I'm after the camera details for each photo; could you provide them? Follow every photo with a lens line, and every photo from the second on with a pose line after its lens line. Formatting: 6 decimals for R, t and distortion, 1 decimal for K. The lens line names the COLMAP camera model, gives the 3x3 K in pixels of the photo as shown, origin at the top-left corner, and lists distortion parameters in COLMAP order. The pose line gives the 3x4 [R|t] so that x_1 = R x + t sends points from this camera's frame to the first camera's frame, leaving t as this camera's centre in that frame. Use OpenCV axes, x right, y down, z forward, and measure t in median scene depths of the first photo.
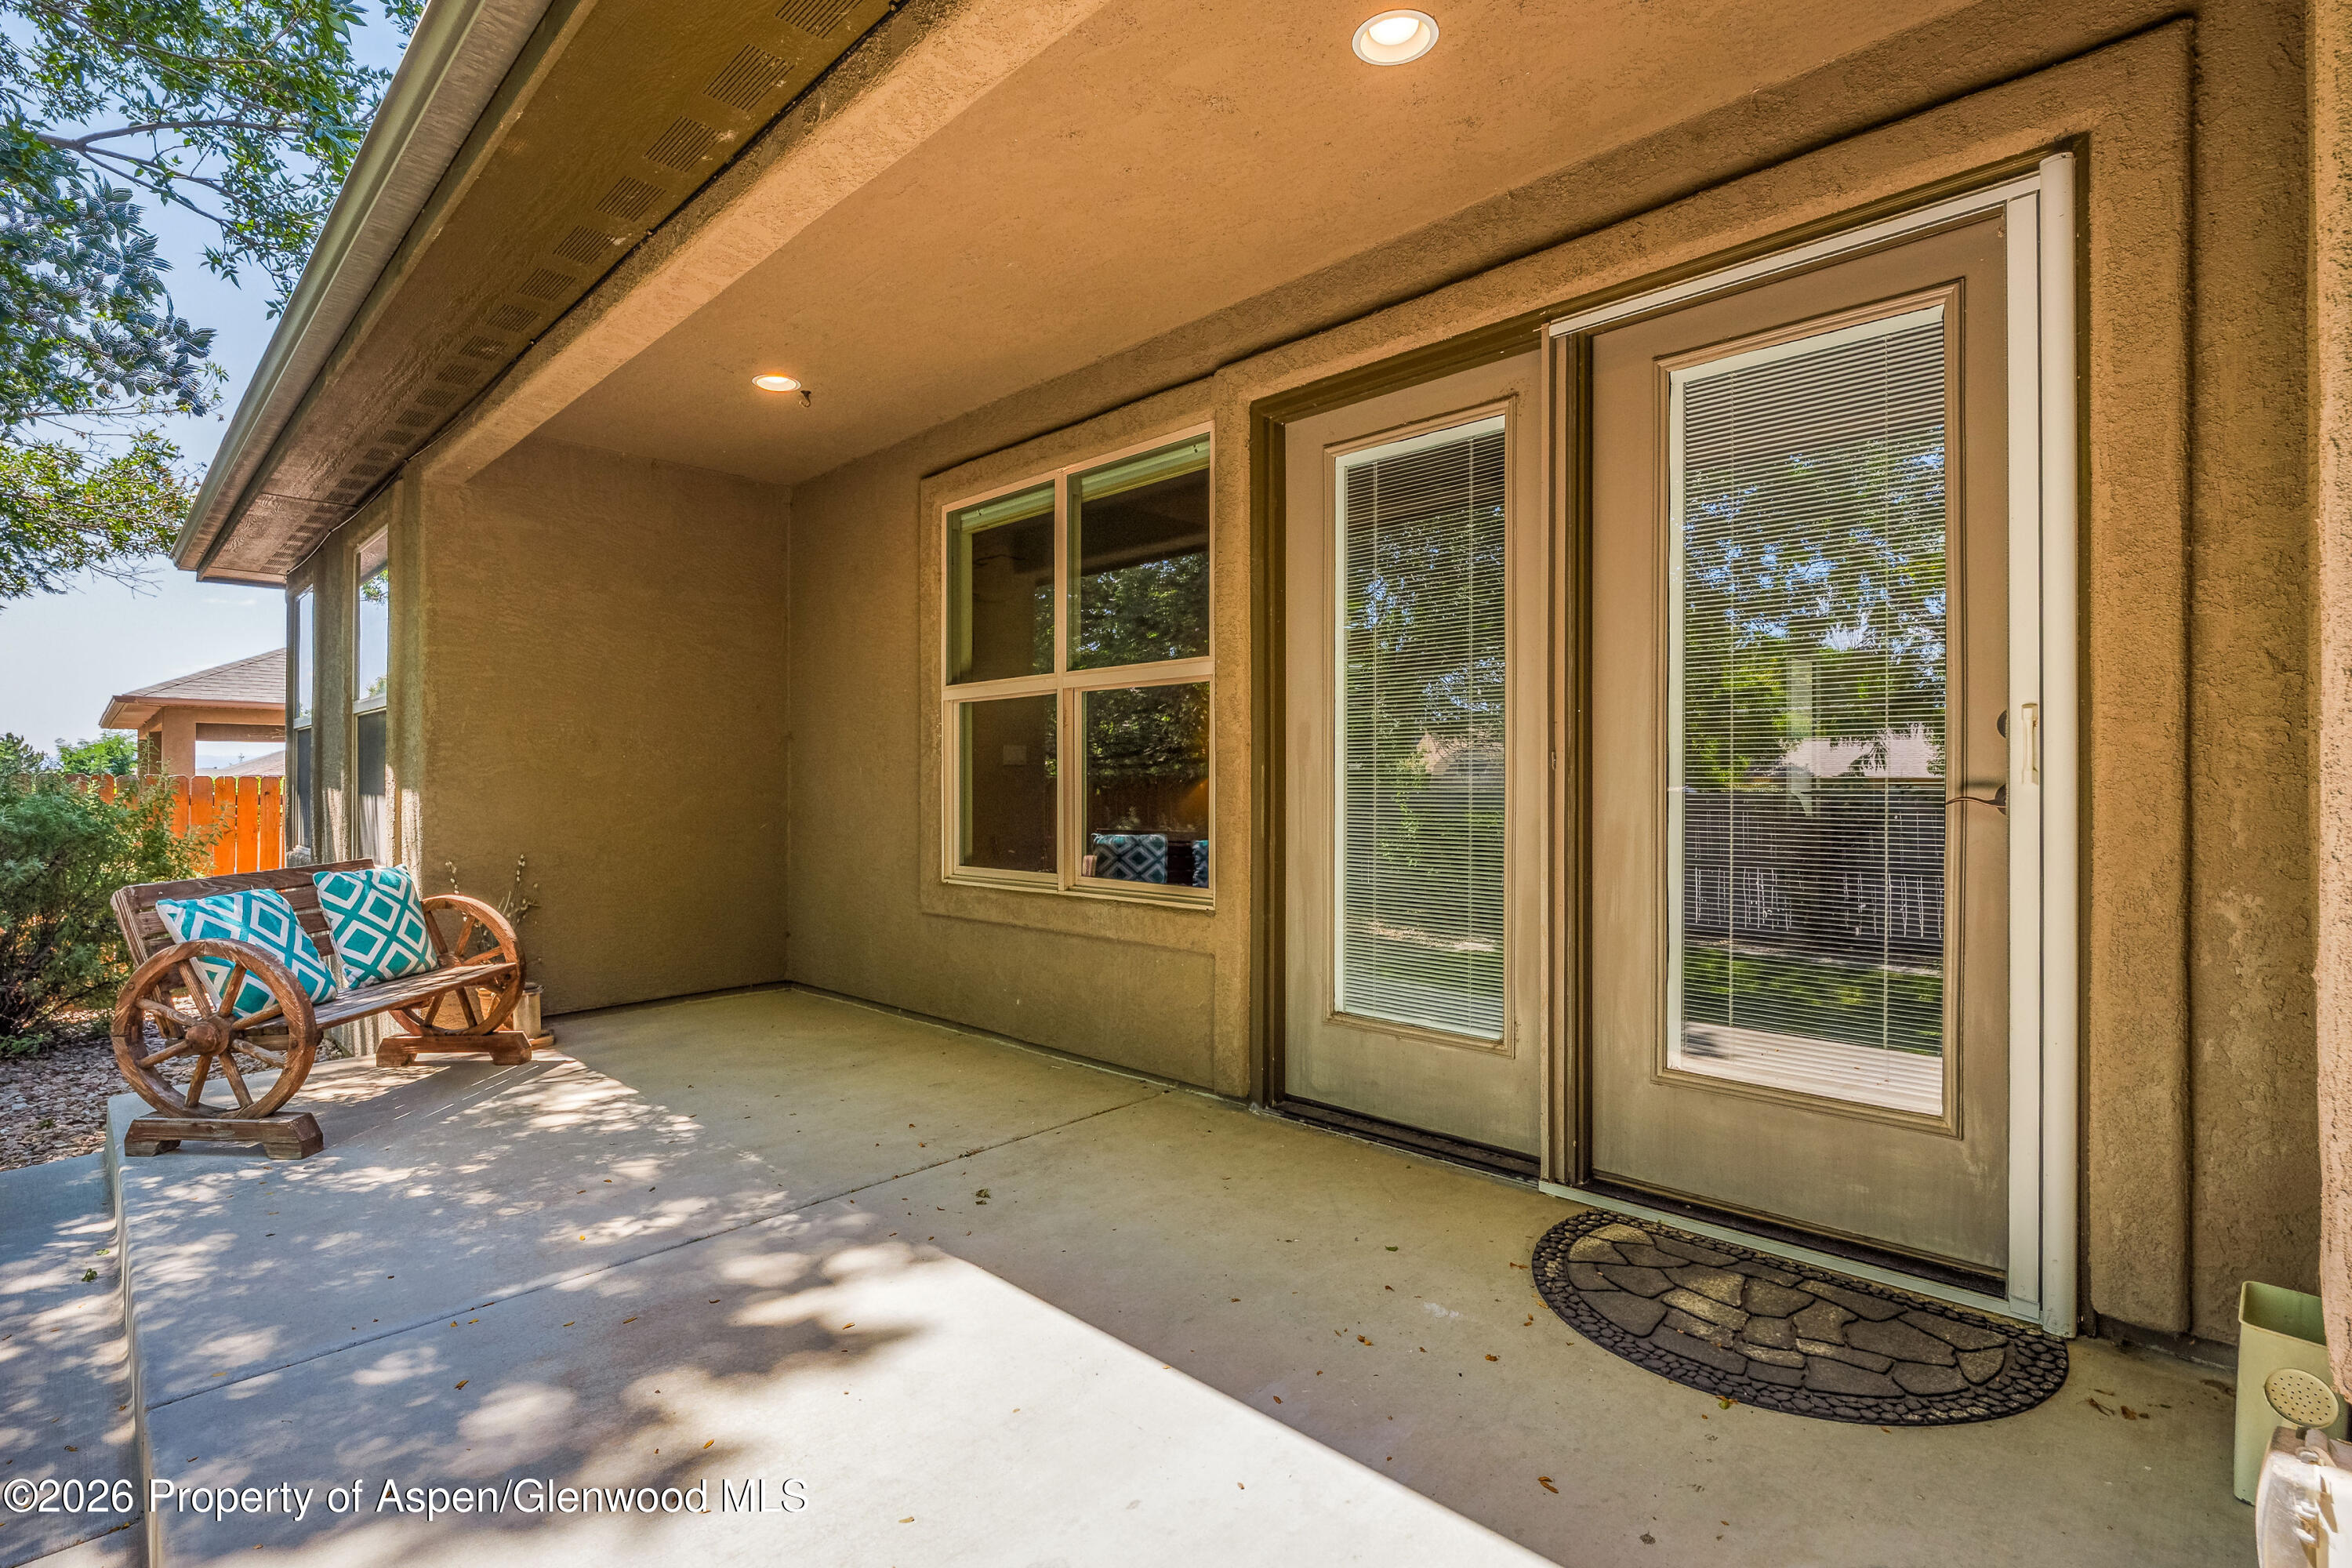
lens RADIAL K [[1138.6, 0, 1161.1], [0, 1138.6, 779.2], [0, 0, 1]] dist [0.004397, -0.002060]
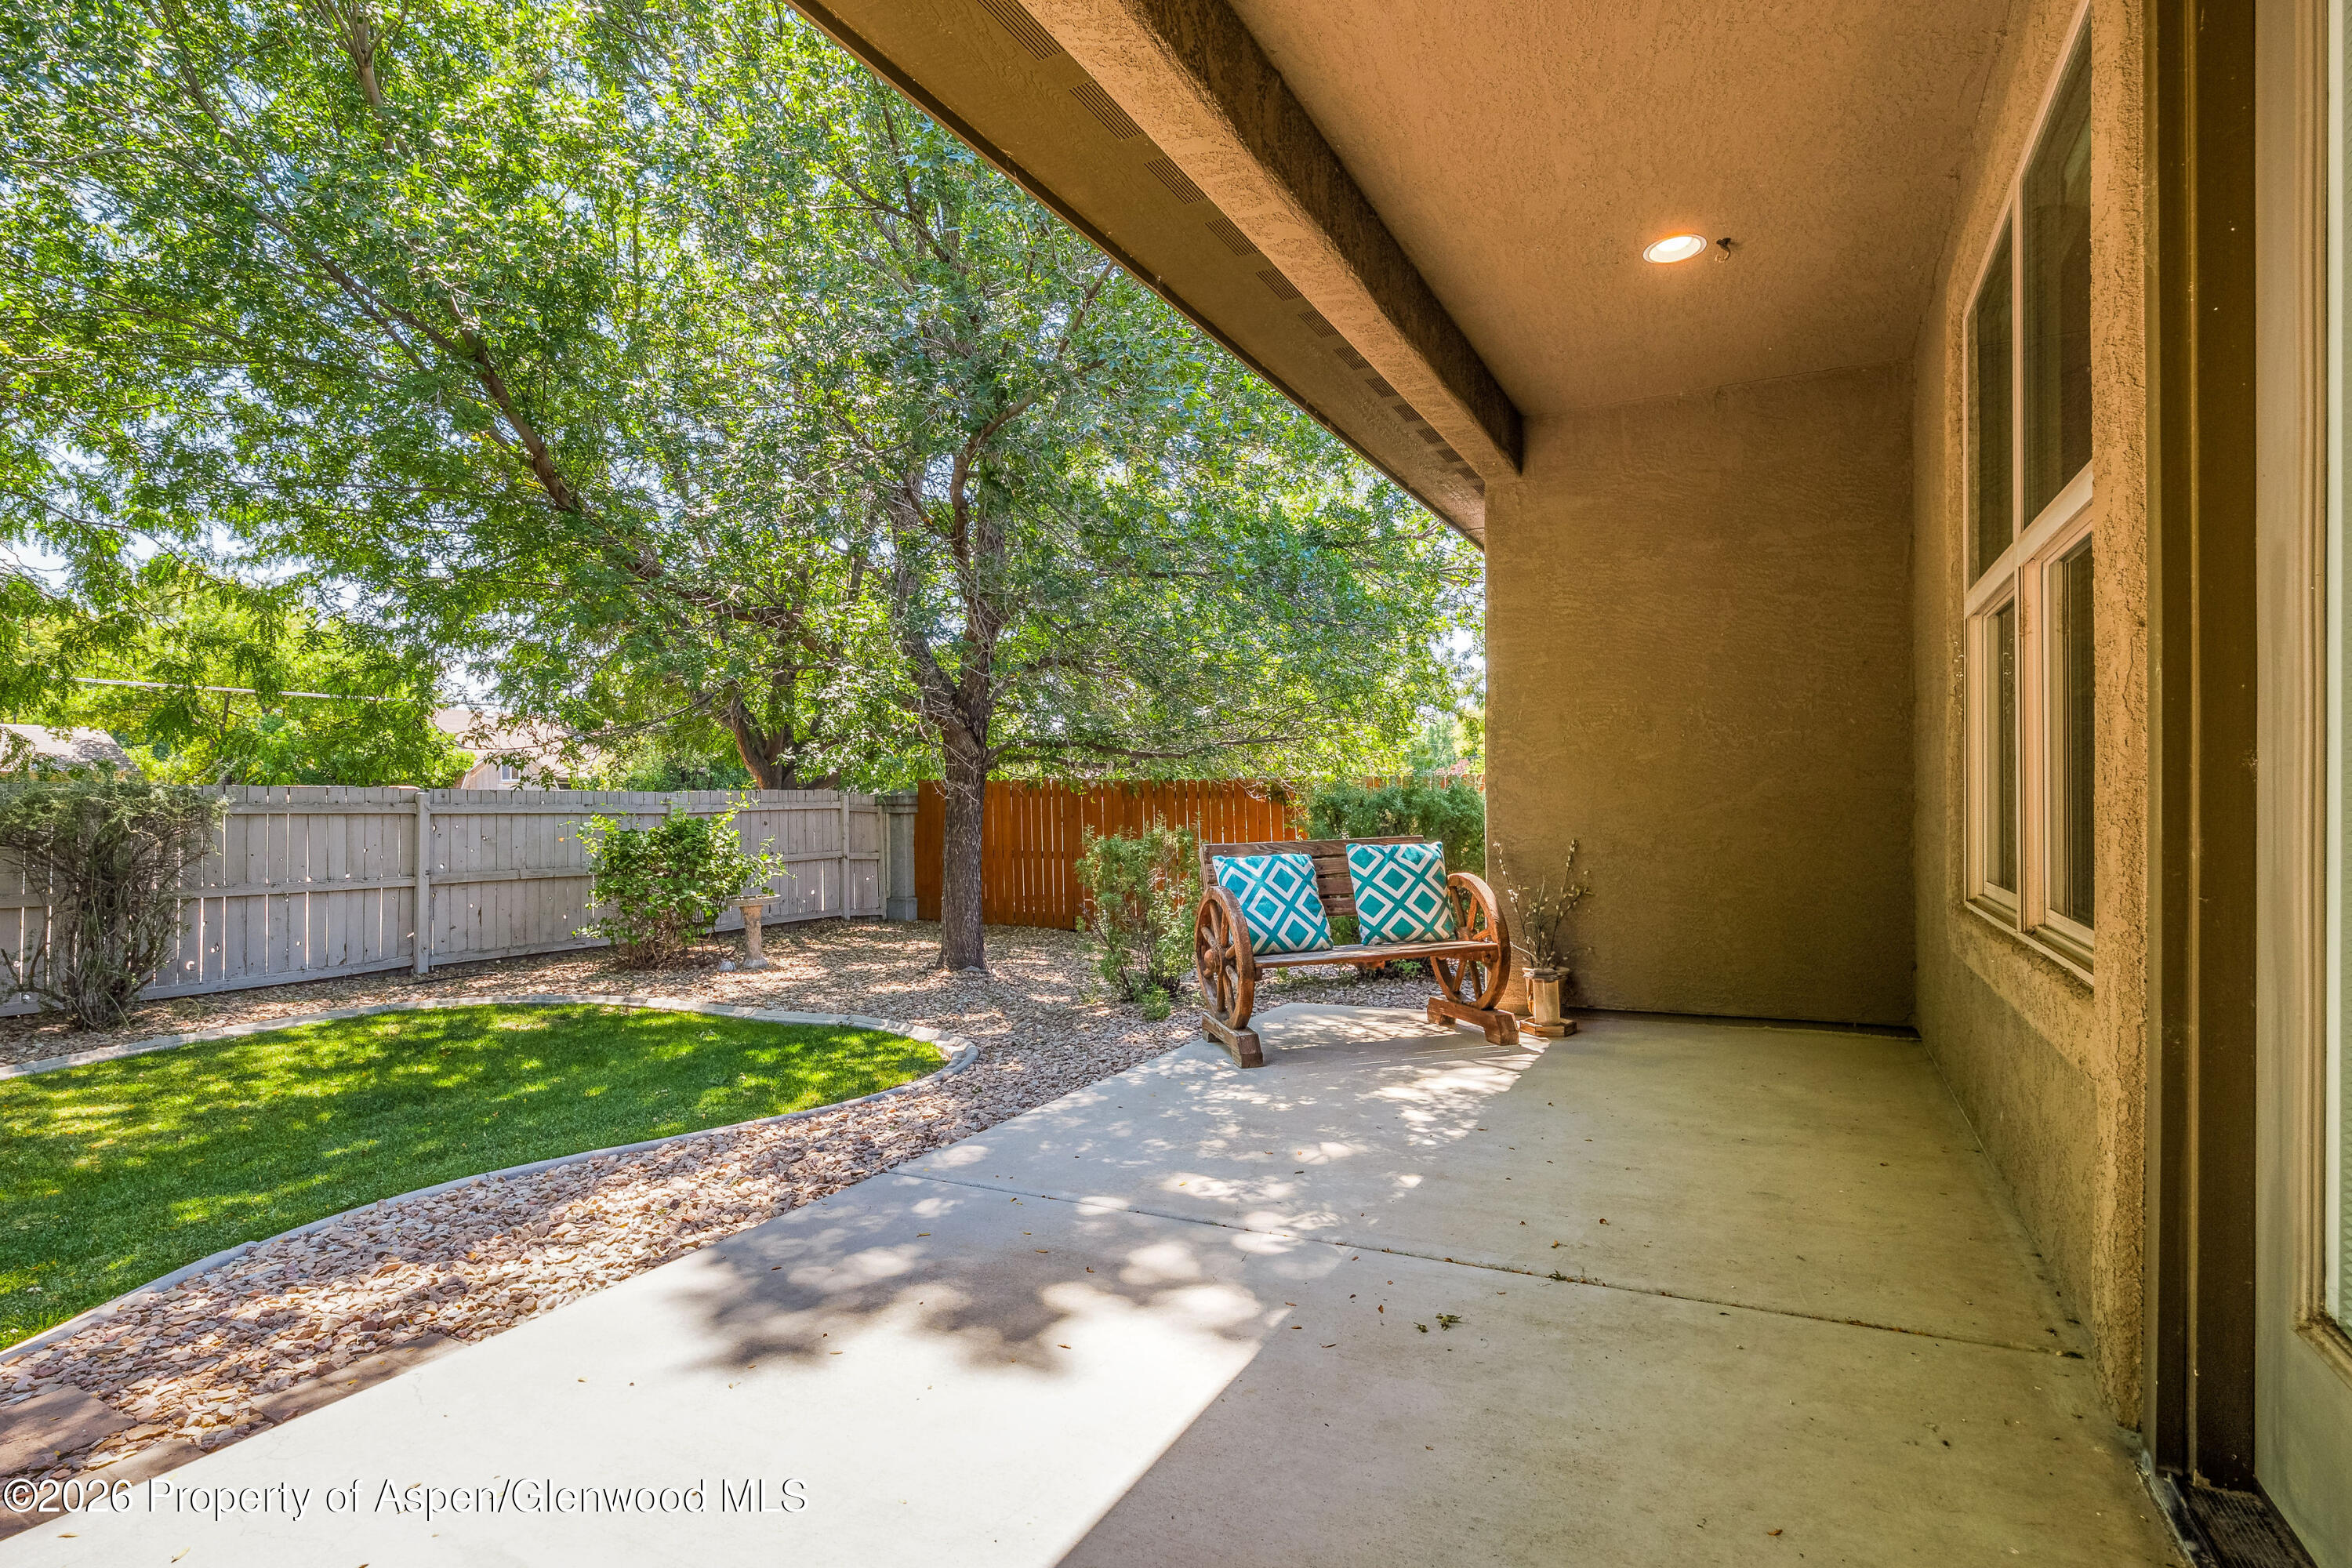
lens RADIAL K [[1138.6, 0, 1163.4], [0, 1138.6, 804.8], [0, 0, 1]] dist [0.004397, -0.002060]
pose [[0.286401, 0.005852, -0.958092, 0.405058], [0.014542, 0.999840, 0.010454, 0.029126], [0.957999, -0.016927, 0.286270, 0.545678]]
